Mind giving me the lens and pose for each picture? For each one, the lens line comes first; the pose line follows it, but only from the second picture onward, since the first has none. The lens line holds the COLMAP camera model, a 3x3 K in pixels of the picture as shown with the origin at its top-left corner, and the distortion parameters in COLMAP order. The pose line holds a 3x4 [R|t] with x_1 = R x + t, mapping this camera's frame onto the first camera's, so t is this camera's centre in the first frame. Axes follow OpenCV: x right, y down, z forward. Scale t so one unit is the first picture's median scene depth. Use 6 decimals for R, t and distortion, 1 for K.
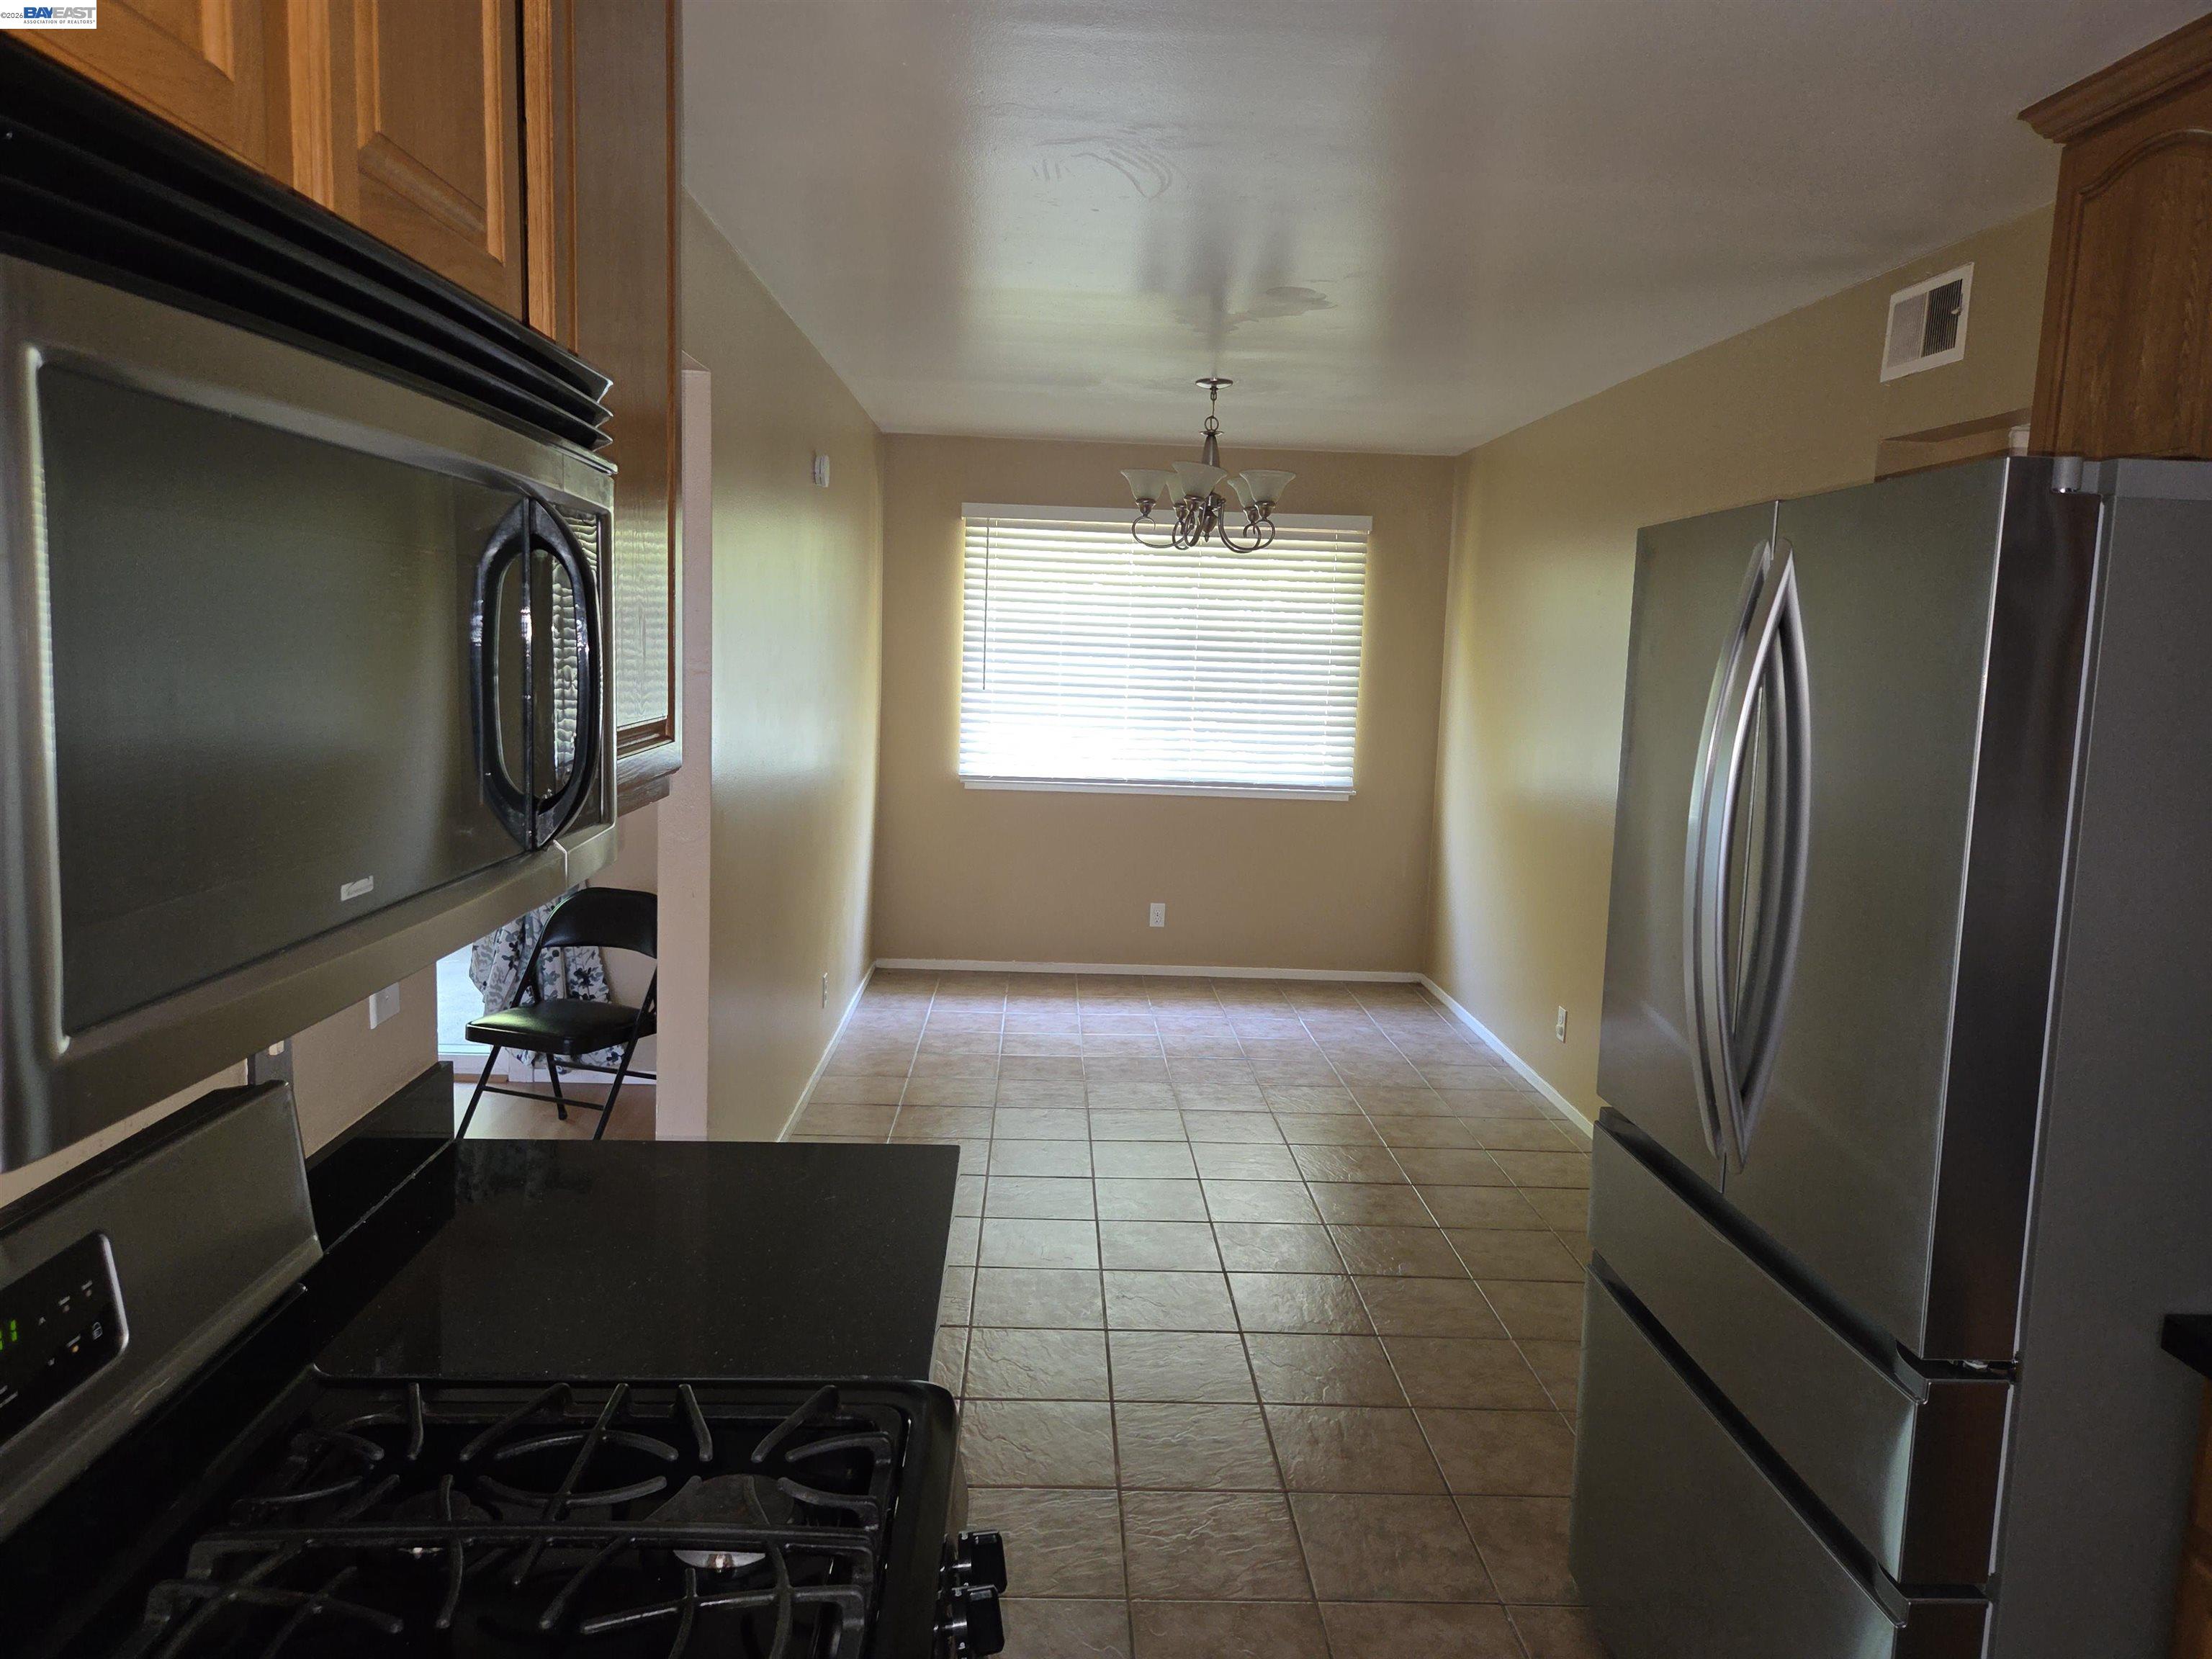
lens RADIAL K [[1489.2, 0, 1103.1], [0, 1489.2, 828.2], [0, 0, 1]] dist [0.002816, 0.000060]
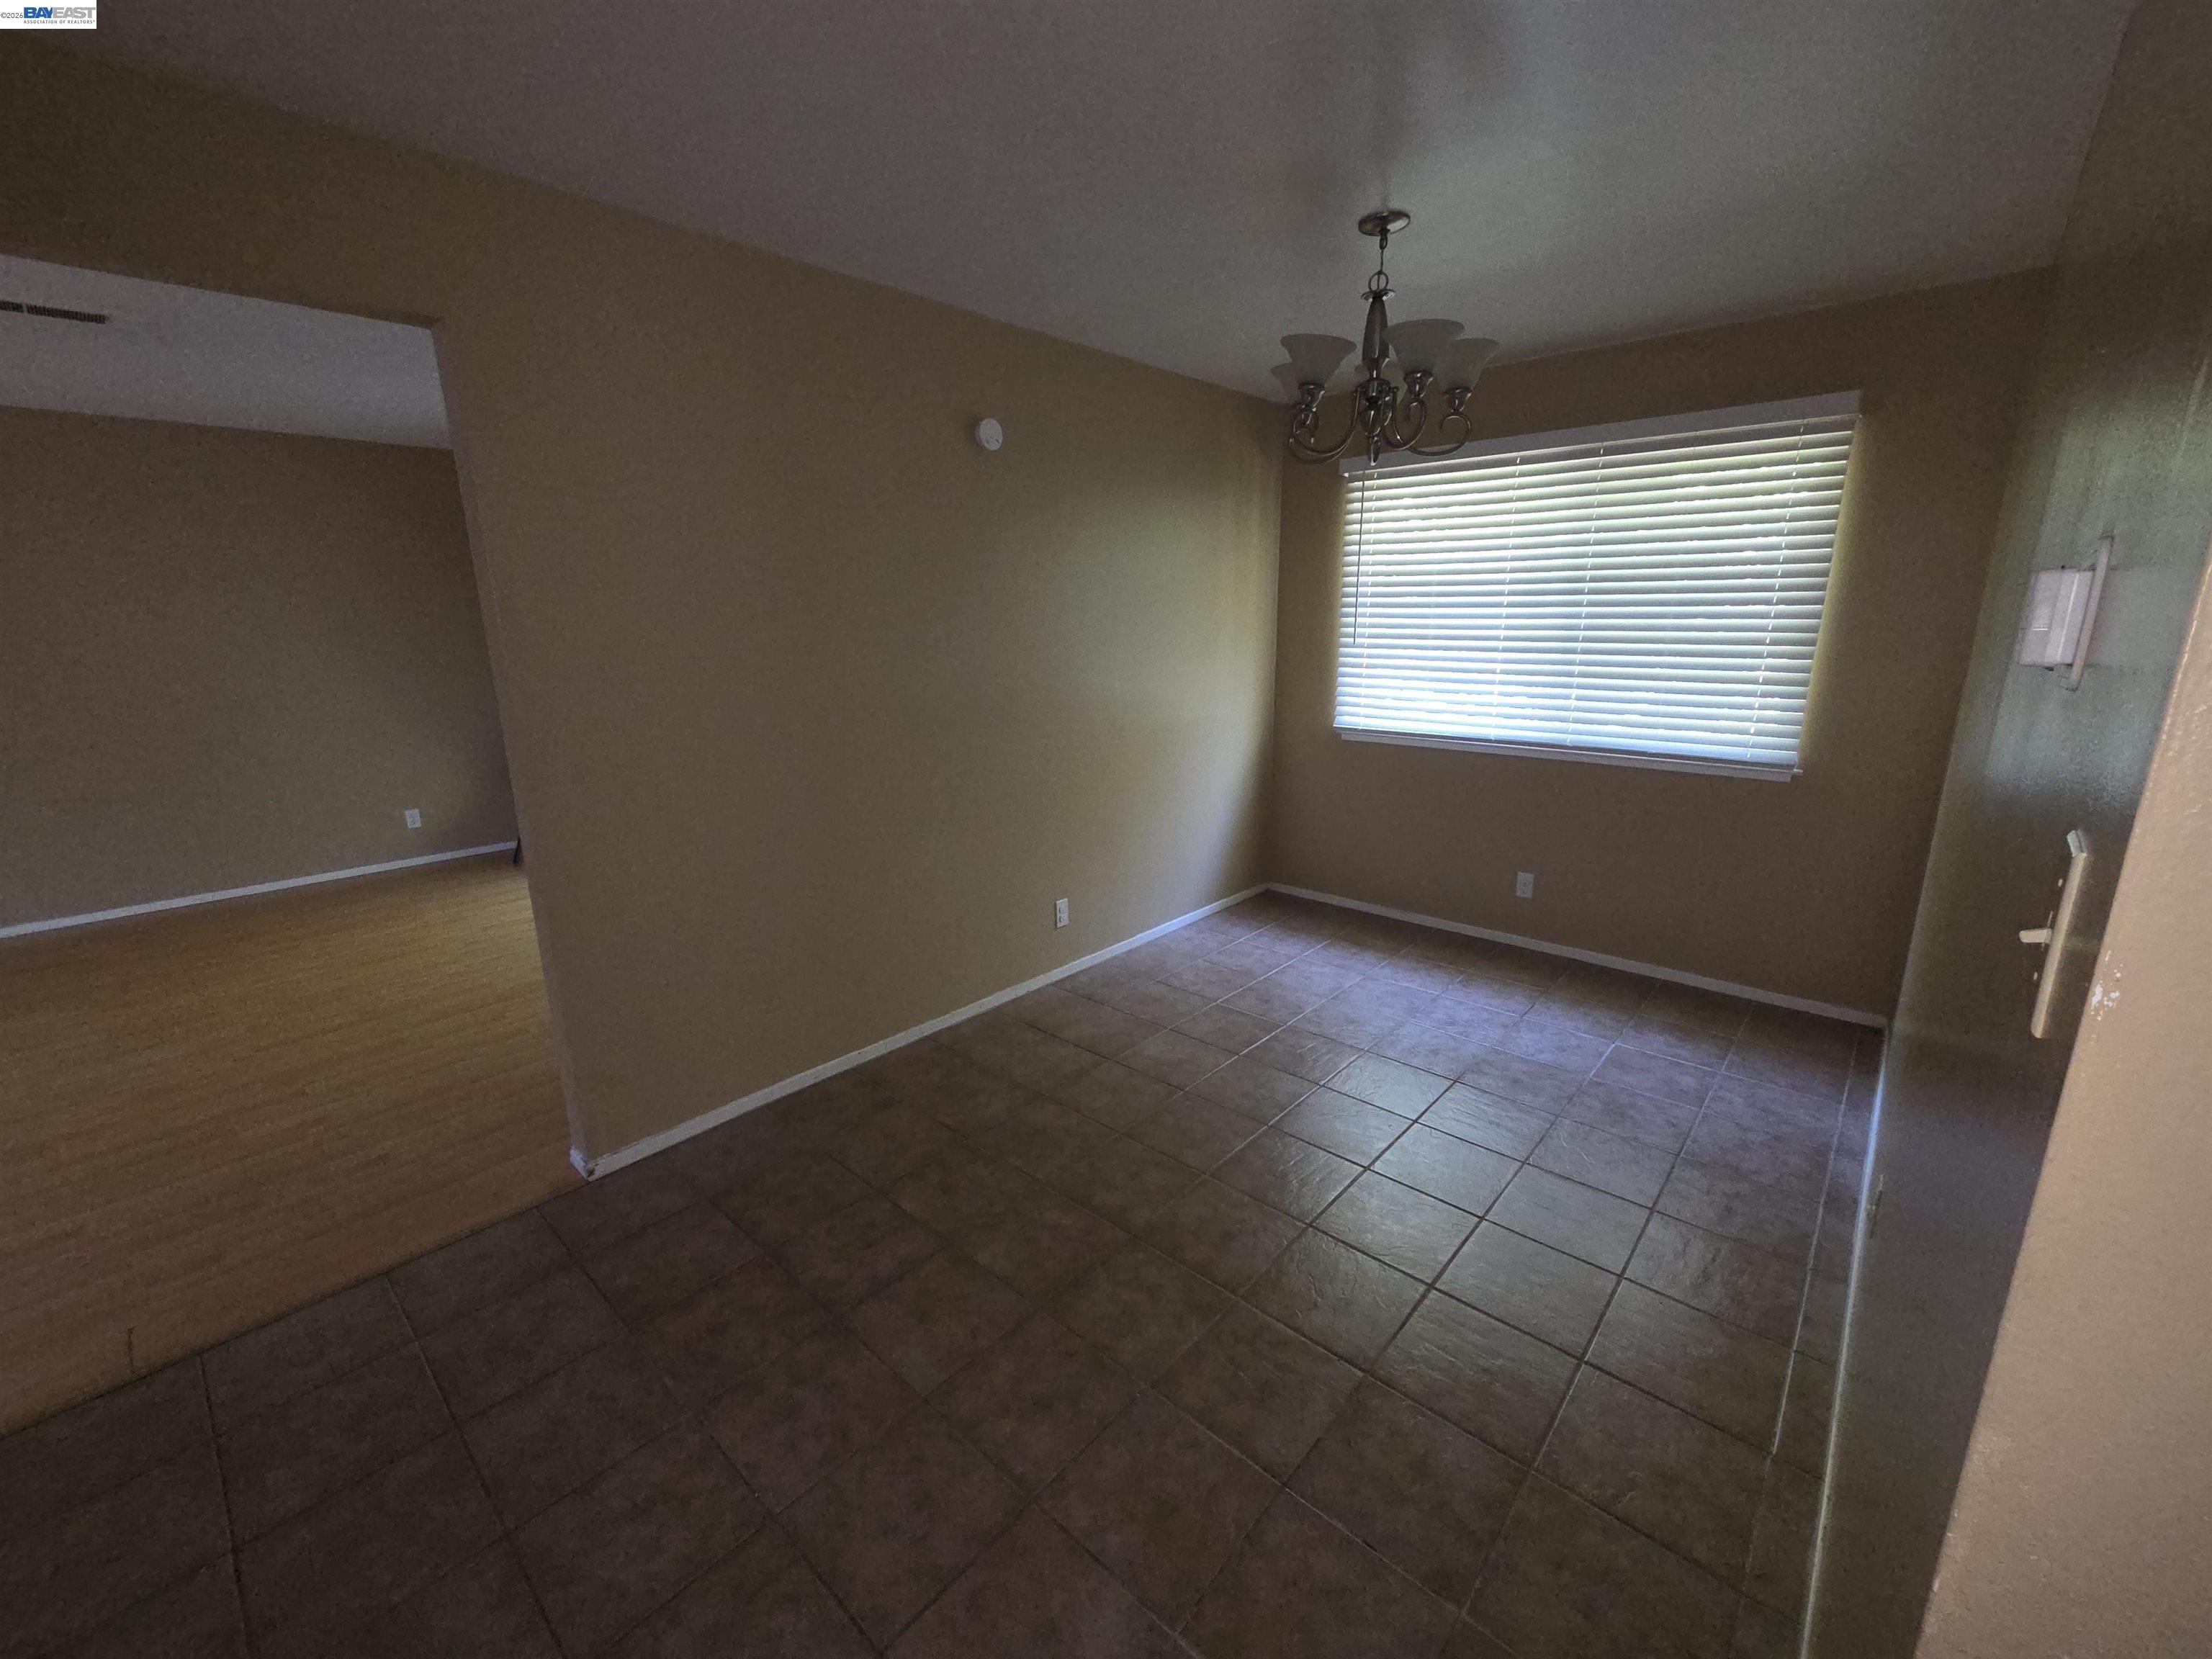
lens RADIAL K [[900.2, 0, 1110.4], [0, 900.2, 827.4], [0, 0, 1]] dist [-0.002242, -0.000111]
pose [[0.721063, 0.119892, -0.682418, 0.234849], [-0.045808, 0.991009, 0.125706, -0.037618], [0.691354, -0.059381, 0.720072, 0.419591]]
